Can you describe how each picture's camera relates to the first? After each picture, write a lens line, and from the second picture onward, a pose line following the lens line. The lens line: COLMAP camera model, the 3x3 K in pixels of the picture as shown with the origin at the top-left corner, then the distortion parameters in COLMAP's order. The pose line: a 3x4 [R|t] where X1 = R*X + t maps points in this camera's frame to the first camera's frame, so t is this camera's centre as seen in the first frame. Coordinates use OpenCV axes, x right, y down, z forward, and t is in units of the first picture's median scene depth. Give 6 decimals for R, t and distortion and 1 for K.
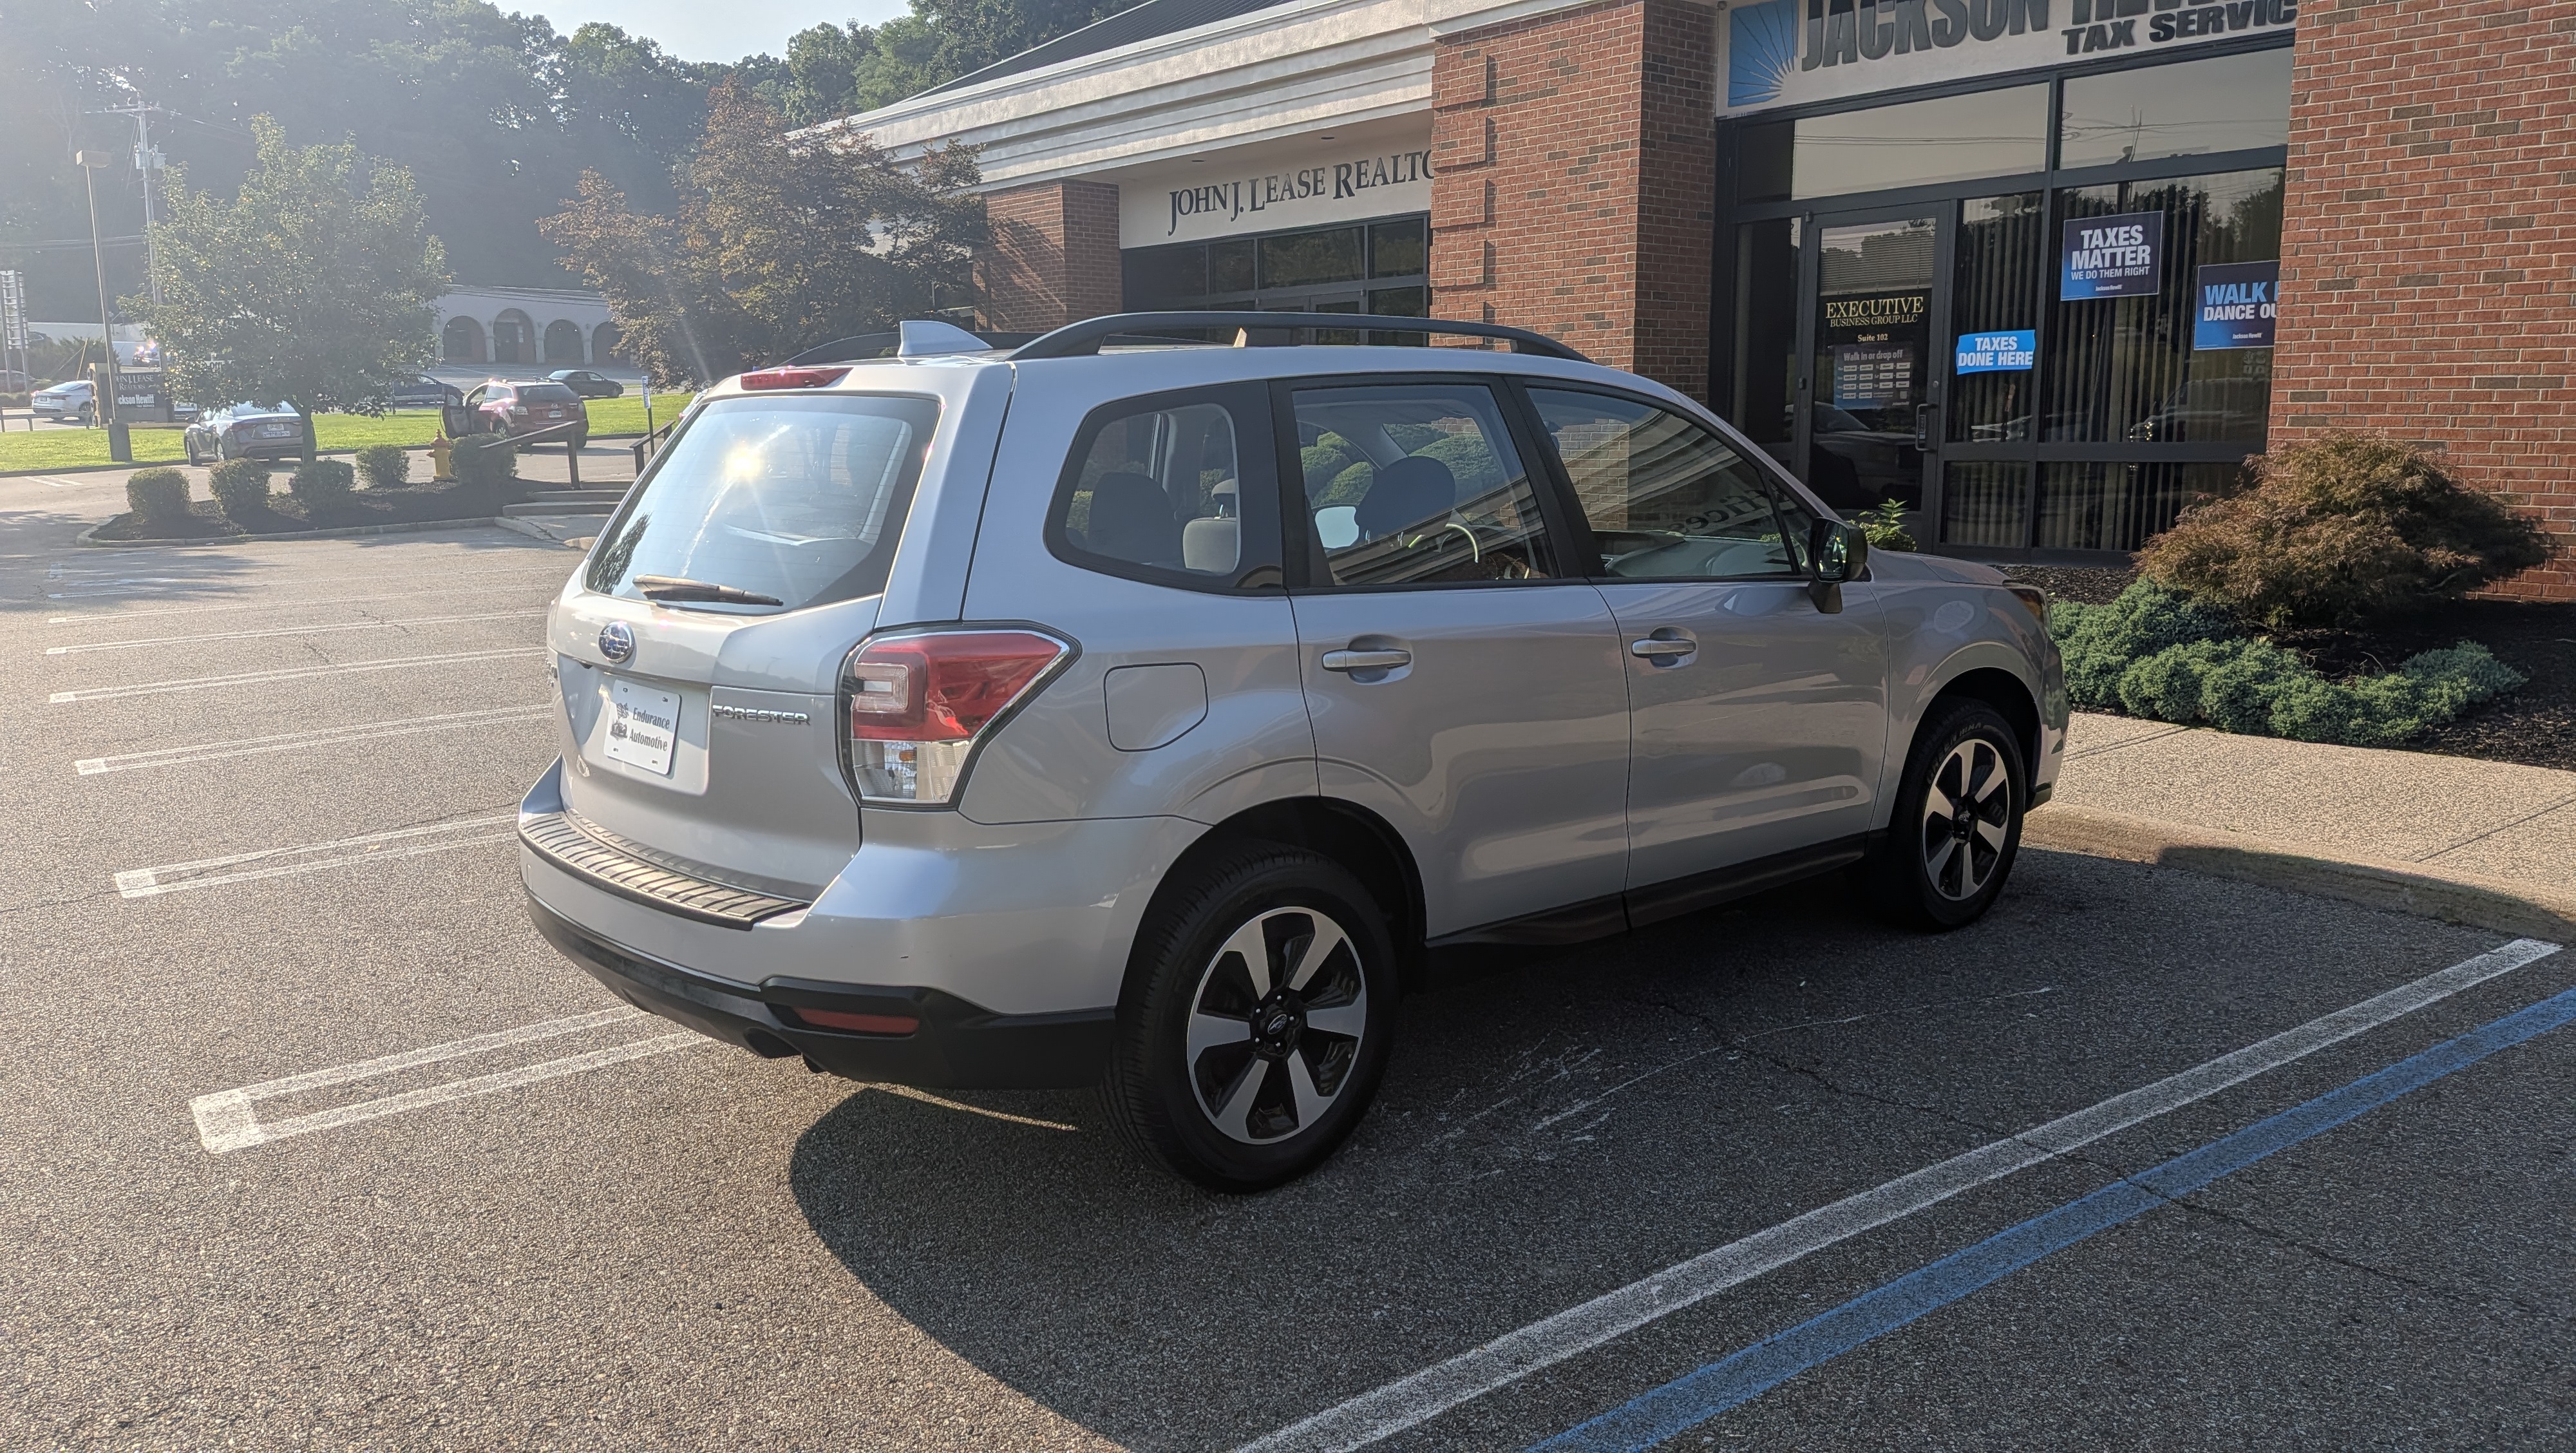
lens RADIAL K [[1865.7, 0, 1288.0], [0, 1865.7, 726.5], [0, 0, 1]] dist [0.075841, -0.117114]
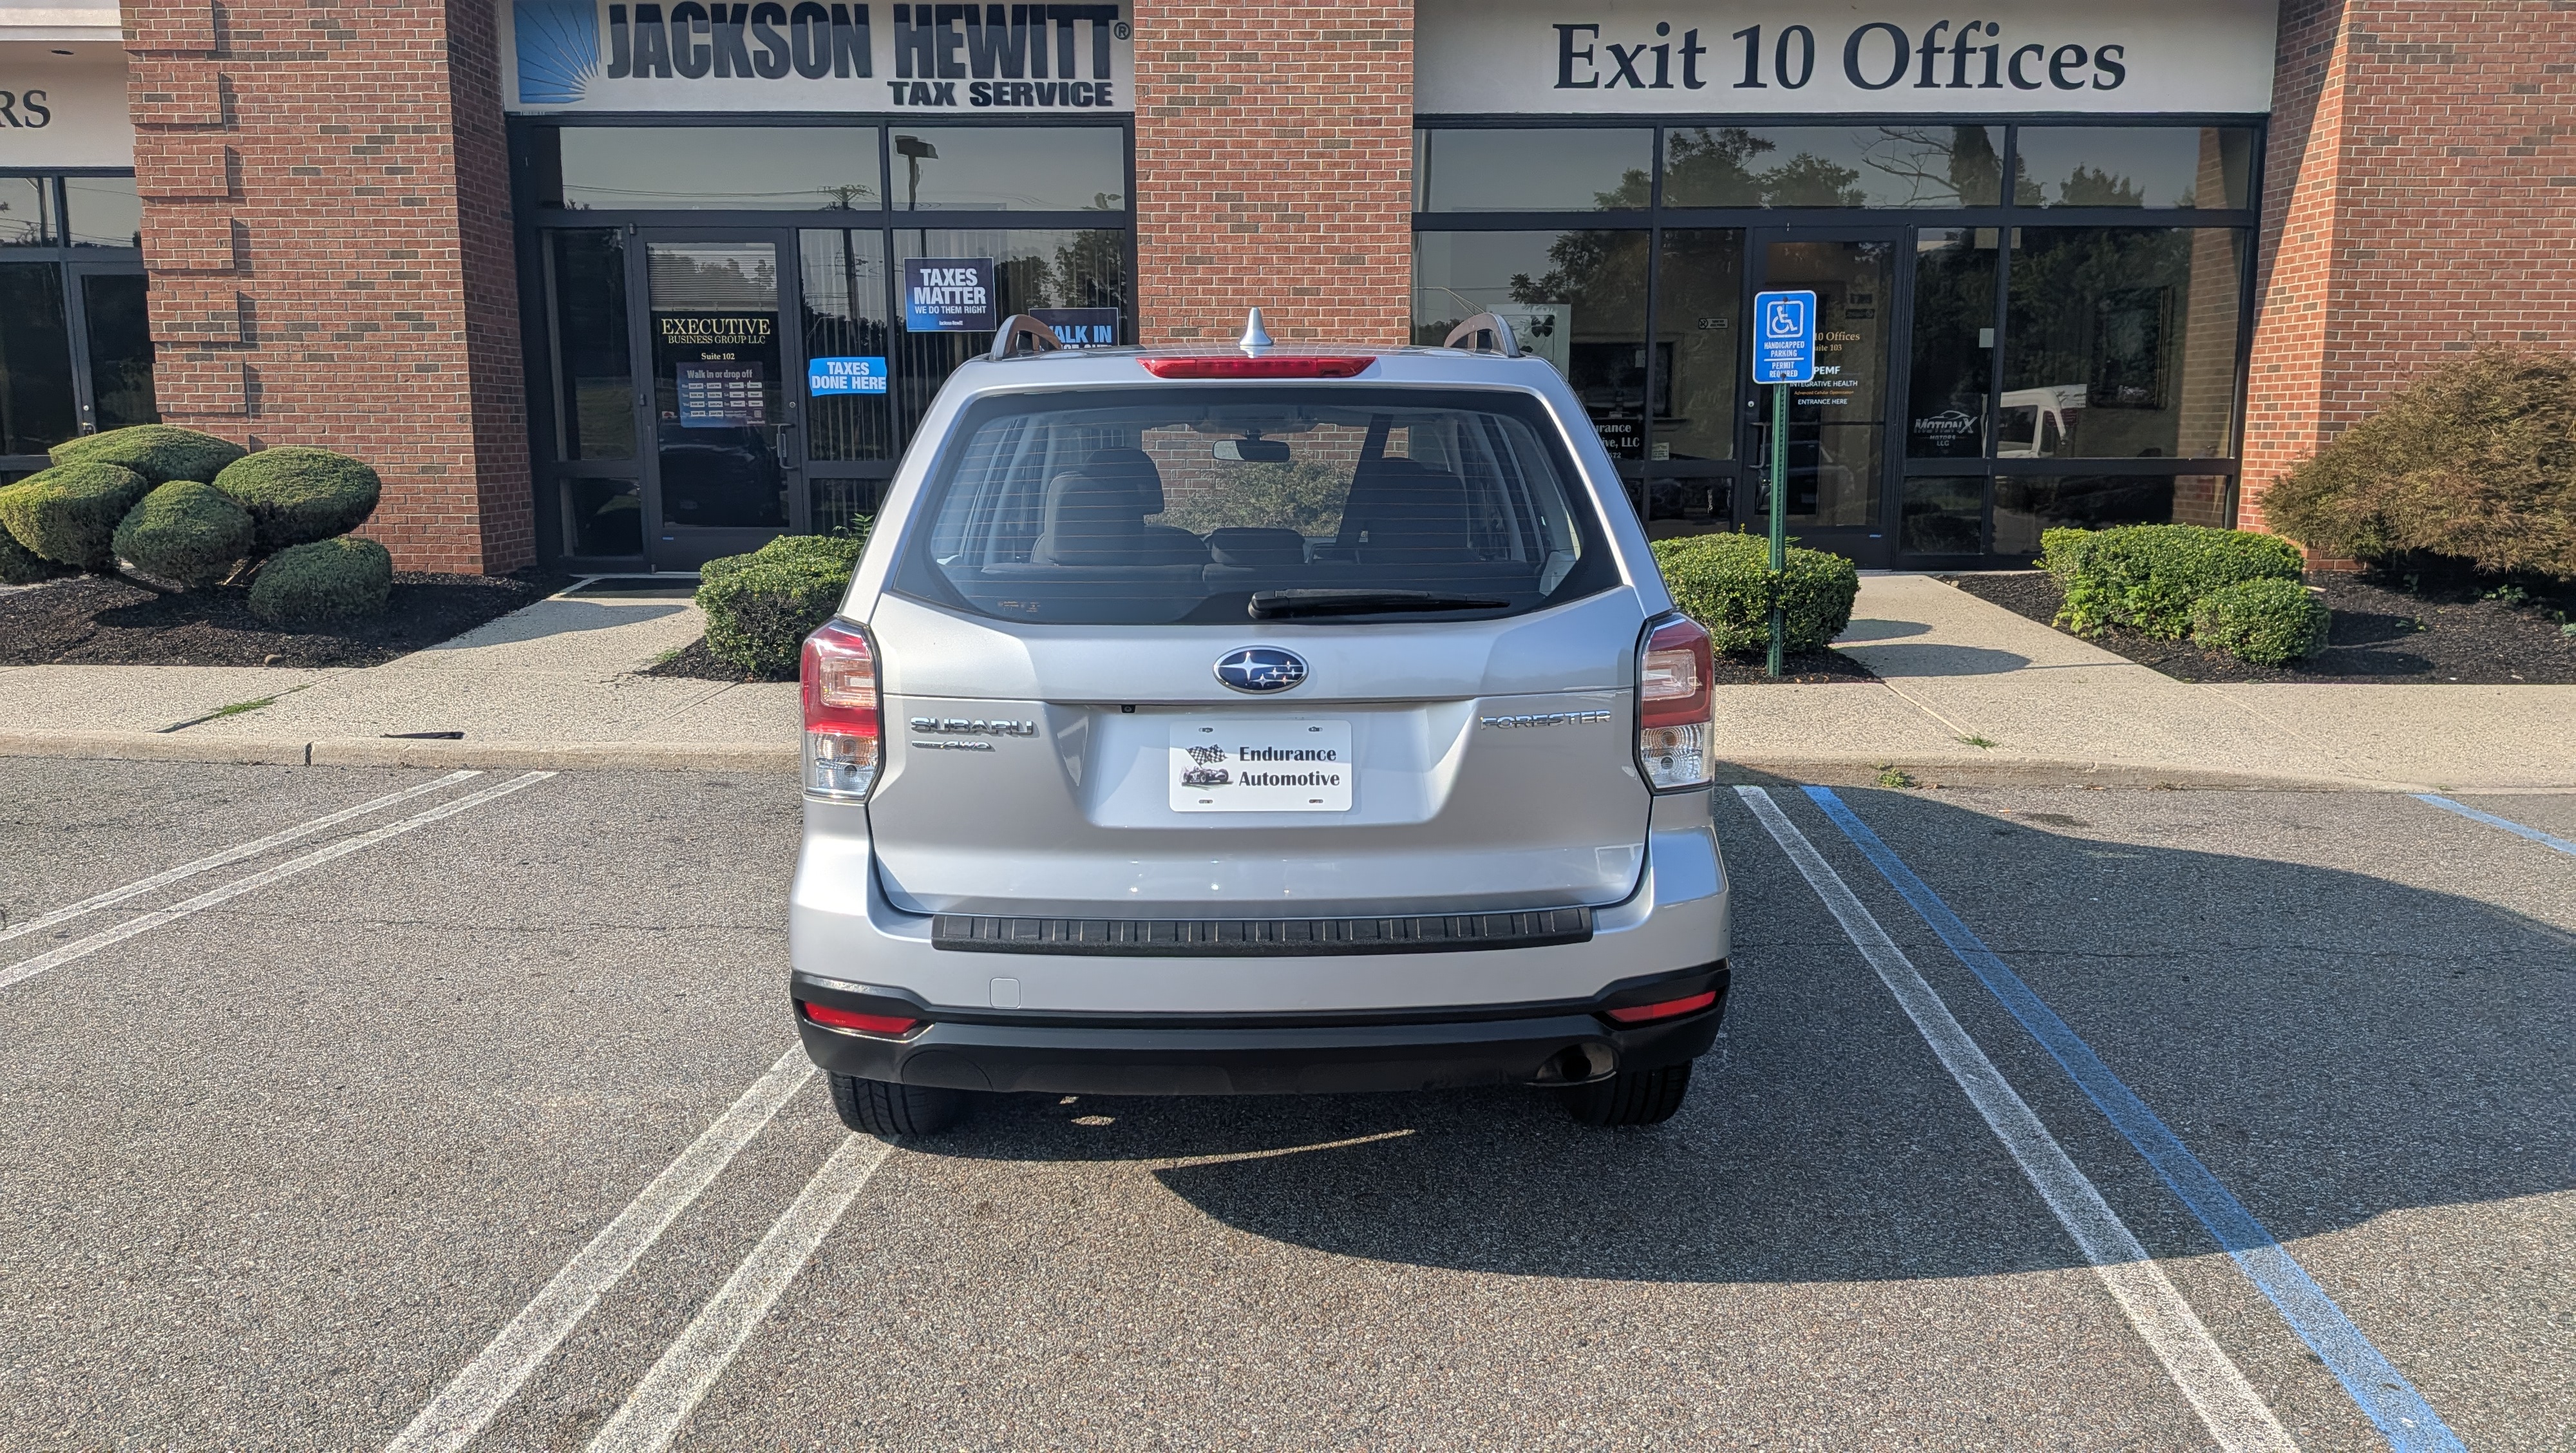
lens RADIAL K [[1829.7, 0, 1283.2], [0, 1829.7, 815.4], [0, 0, 1]] dist [0.033353, -0.071570]
pose [[0.647893, -0.142596, 0.748265, -0.298217], [0.115764, 0.989344, 0.088304, -0.015541], [-0.752883, 0.029411, 0.657497, 0.140909]]
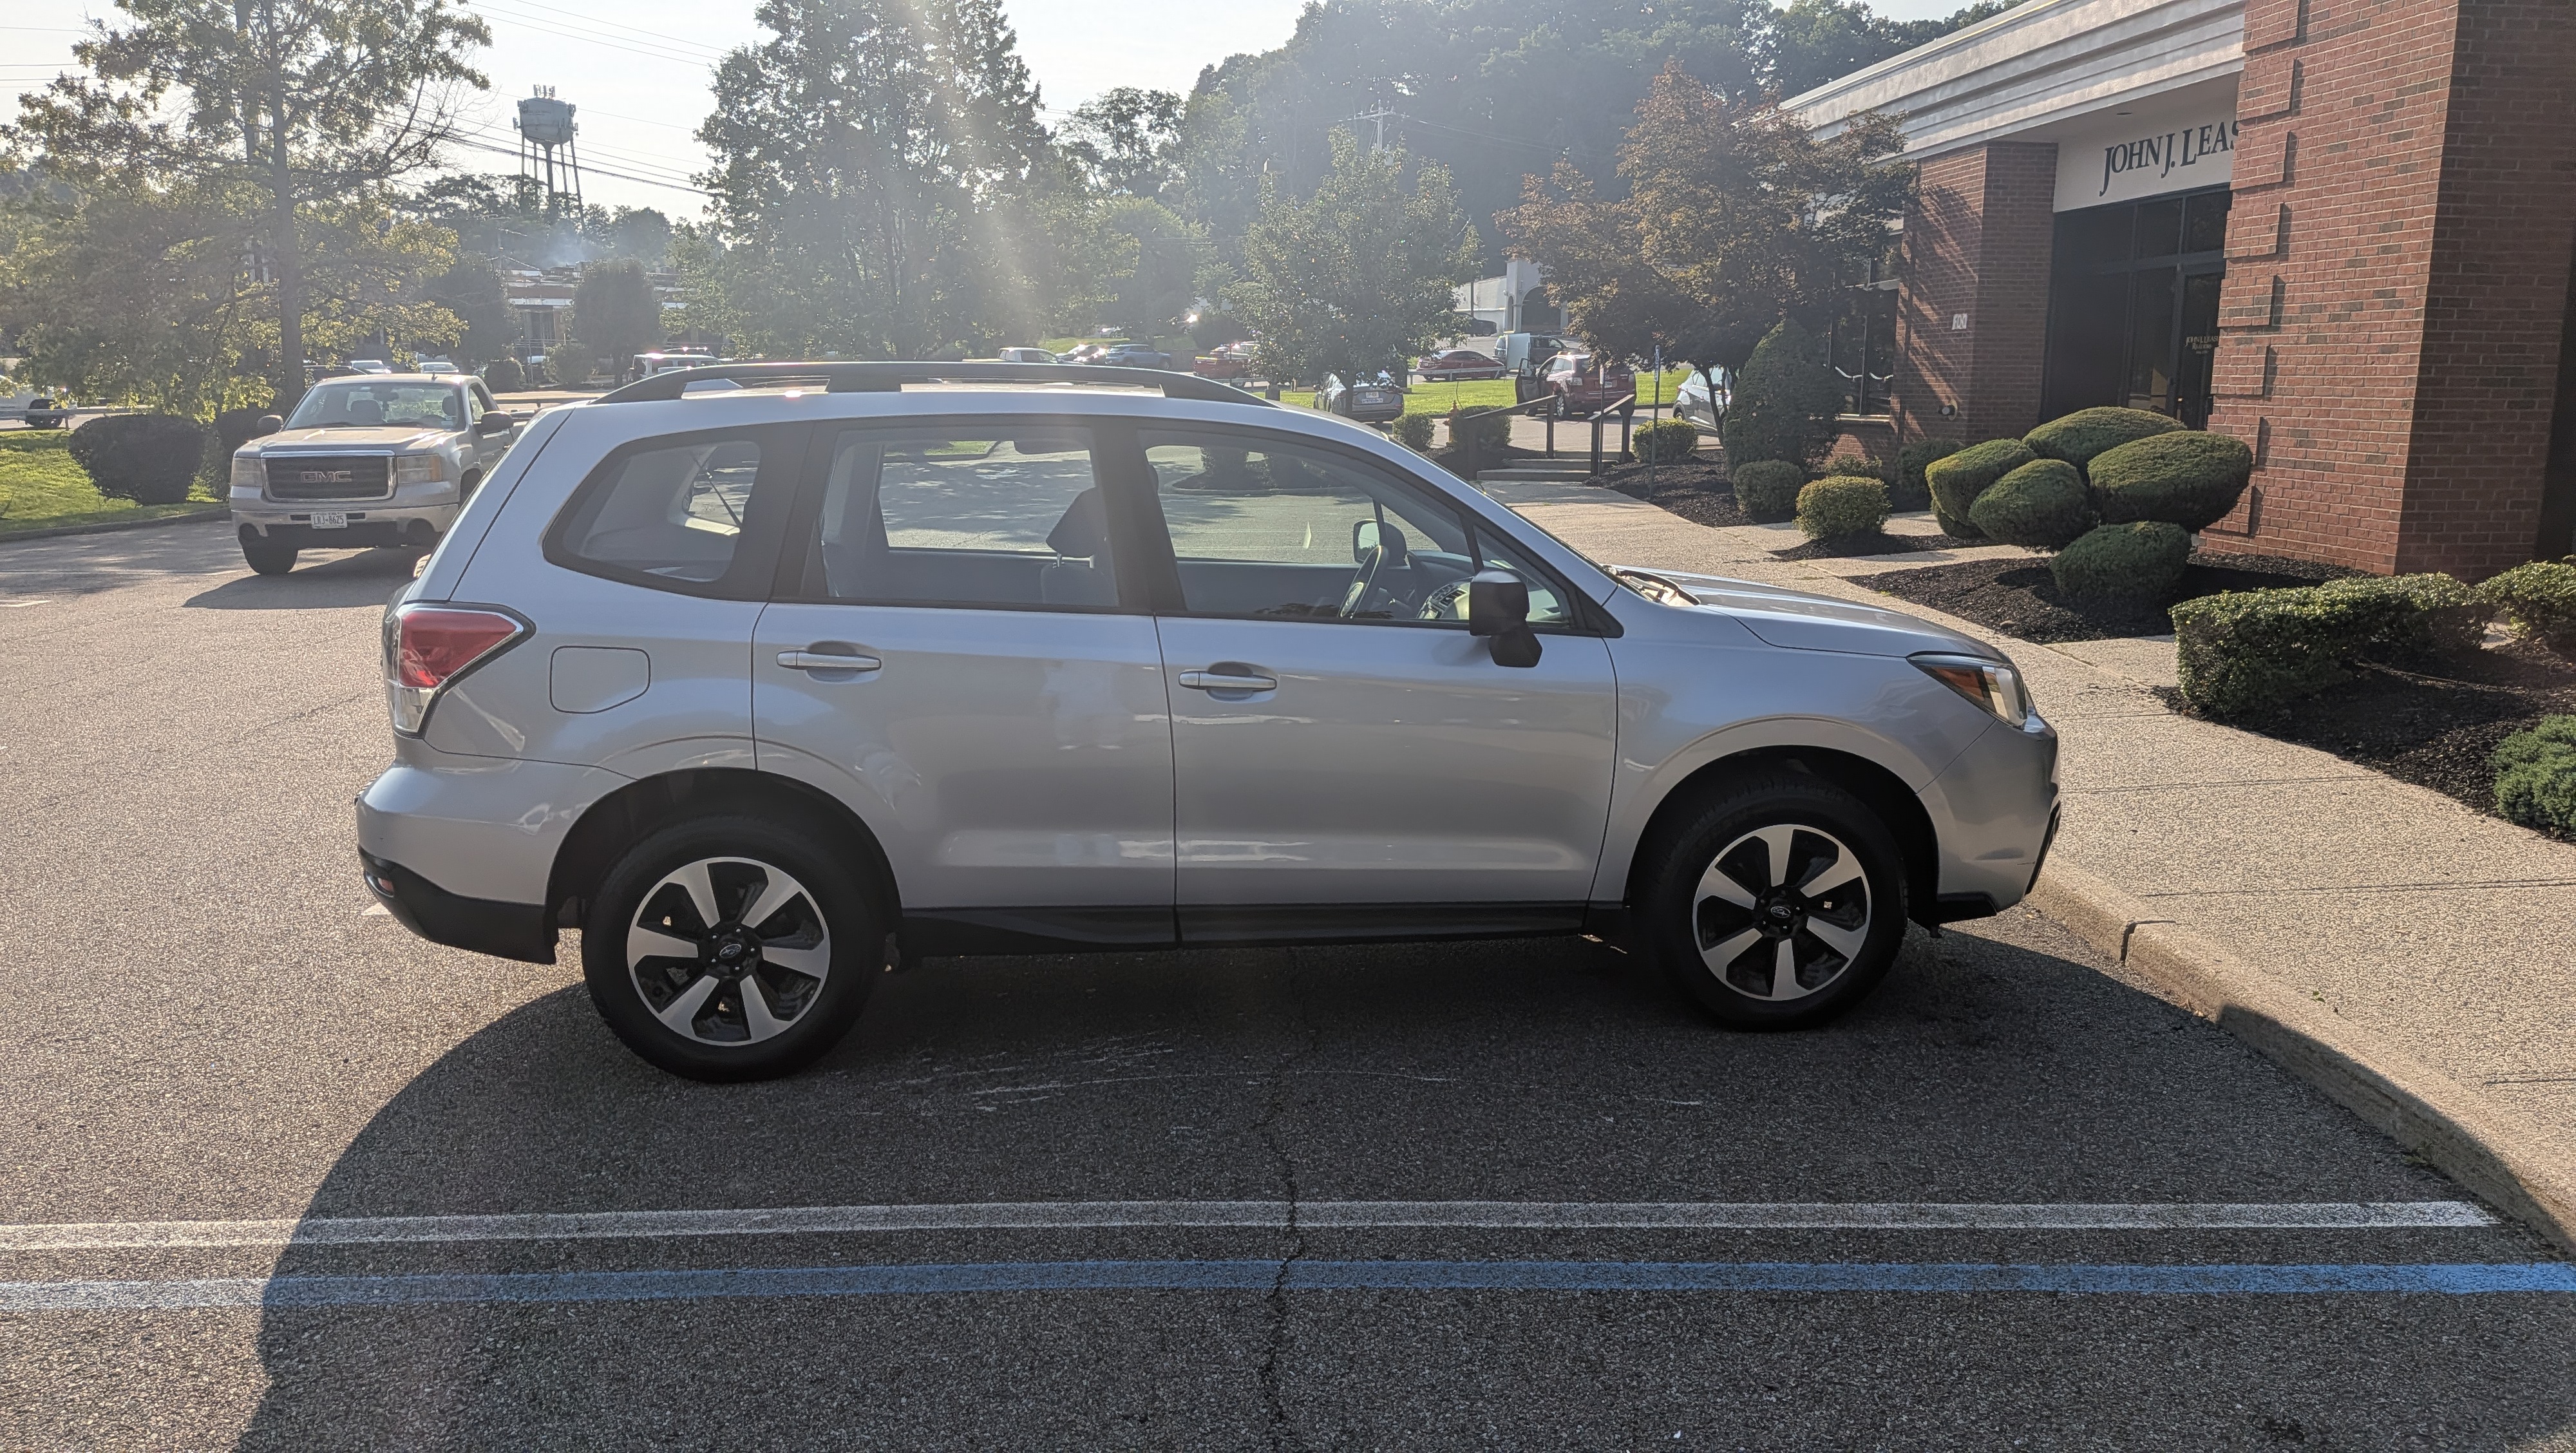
lens RADIAL K [[1865.7, 0, 1288.0], [0, 1865.7, 726.5], [0, 0, 1]] dist [0.075841, -0.117114]
pose [[0.817634, 0.115792, -0.563974, 0.304078], [-0.104337, 0.993148, 0.052643, -0.028227], [0.566205, 0.015801, 0.824113, 0.059122]]
